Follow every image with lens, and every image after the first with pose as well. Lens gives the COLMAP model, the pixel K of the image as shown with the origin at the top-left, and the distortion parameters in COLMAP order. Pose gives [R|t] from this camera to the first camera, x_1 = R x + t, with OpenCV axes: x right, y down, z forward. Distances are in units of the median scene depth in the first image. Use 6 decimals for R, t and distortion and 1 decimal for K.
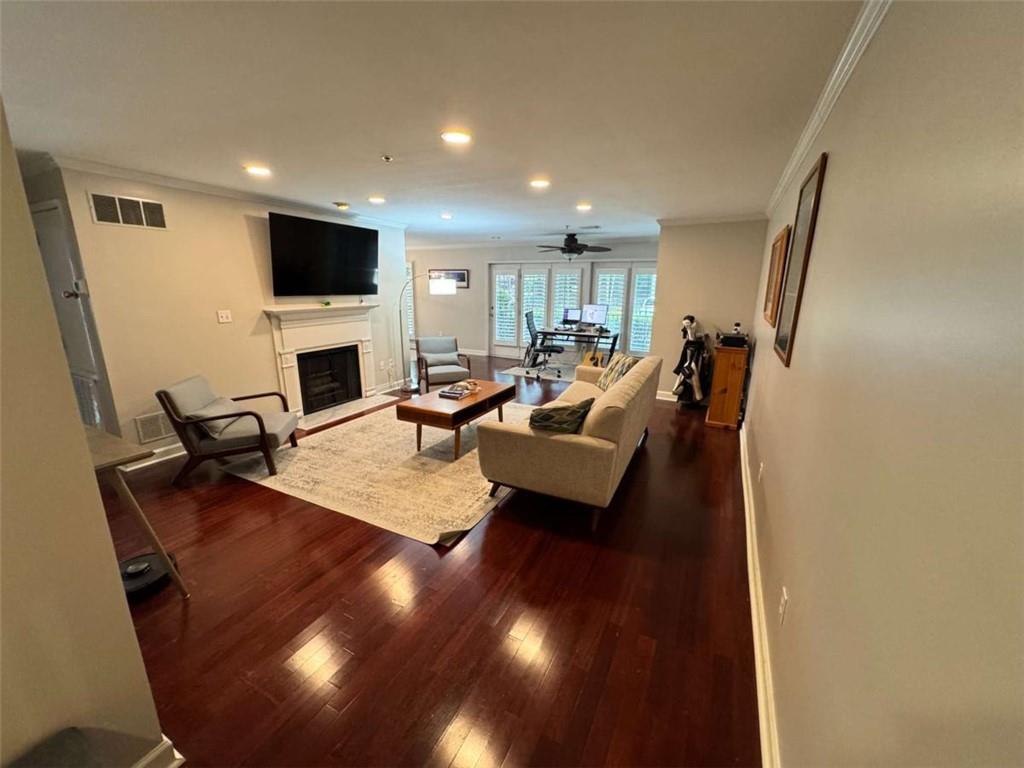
lens RADIAL K [[406.2, 0, 511.6], [0, 406.2, 384.5], [0, 0, 1]] dist [-0.000835, 0.000768]
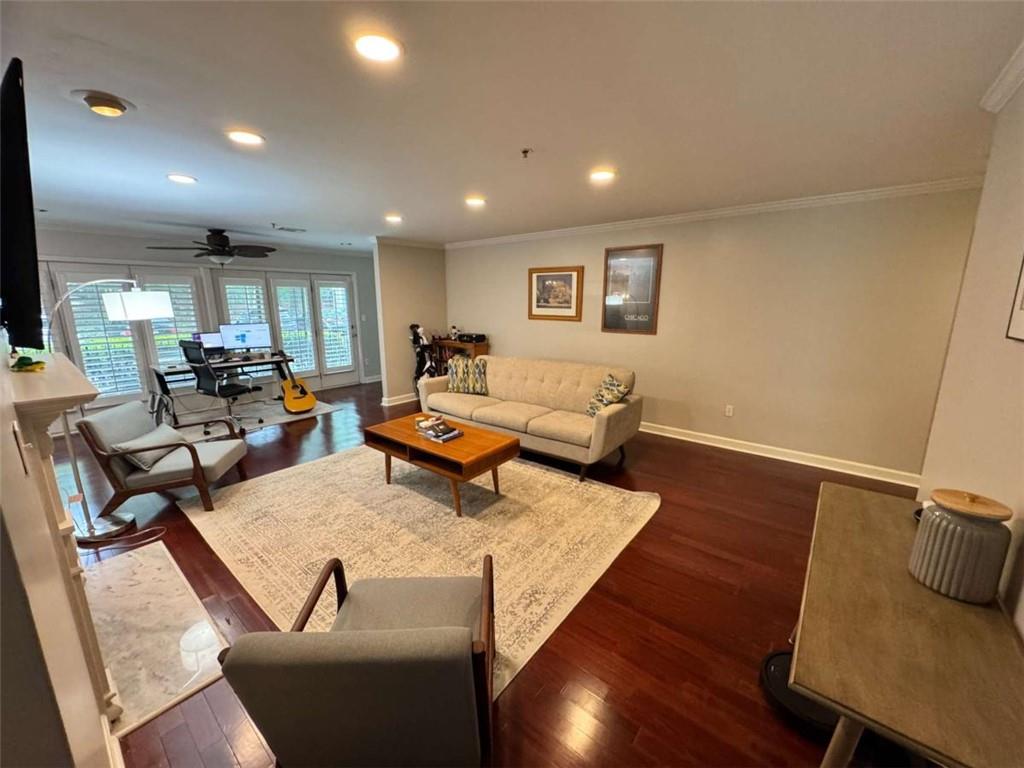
lens RADIAL K [[406.2, 0, 511.6], [0, 406.2, 386.1], [0, 0, 1]] dist [-0.000835, 0.000768]
pose [[0.192402, -0.220393, 0.956247, -0.656168], [0.239018, 0.955631, 0.172160, -0.133934], [-0.951763, 0.195436, 0.236543, 0.497890]]
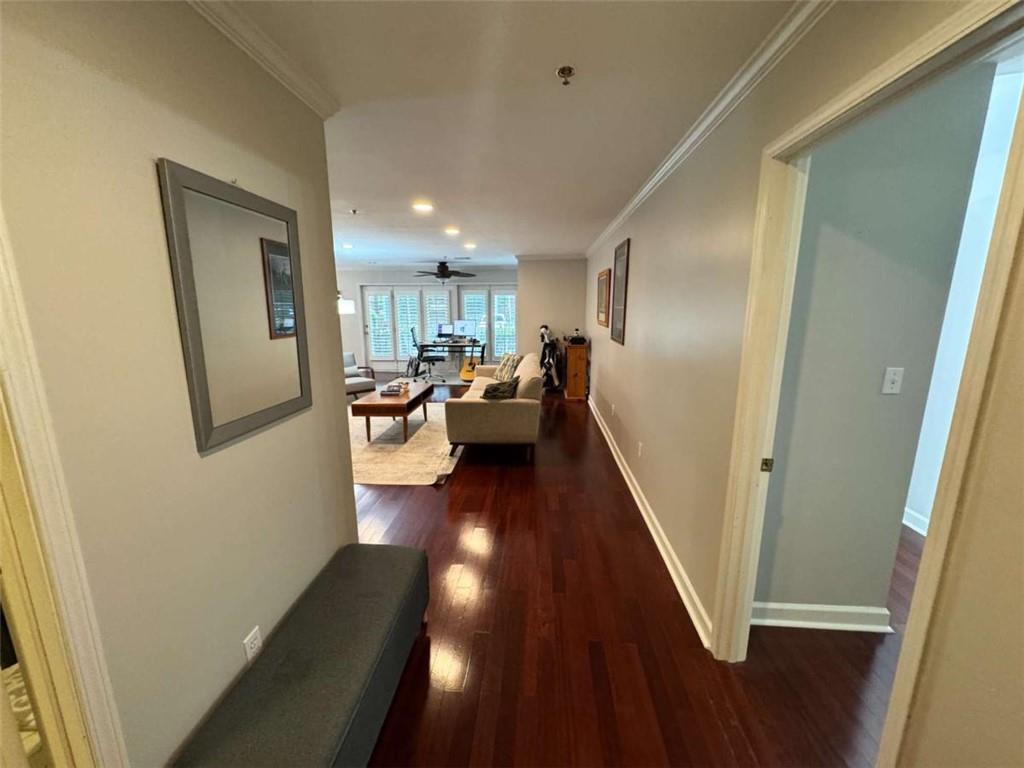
lens RADIAL K [[406.2, 0, 509.2], [0, 406.2, 386.9], [0, 0, 1]] dist [-0.000835, 0.000768]
pose [[0.918729, -0.090263, 0.384434, -0.217283], [0.105301, 0.994274, -0.018201, 0.050308], [-0.380589, 0.057203, 0.922973, -0.209441]]
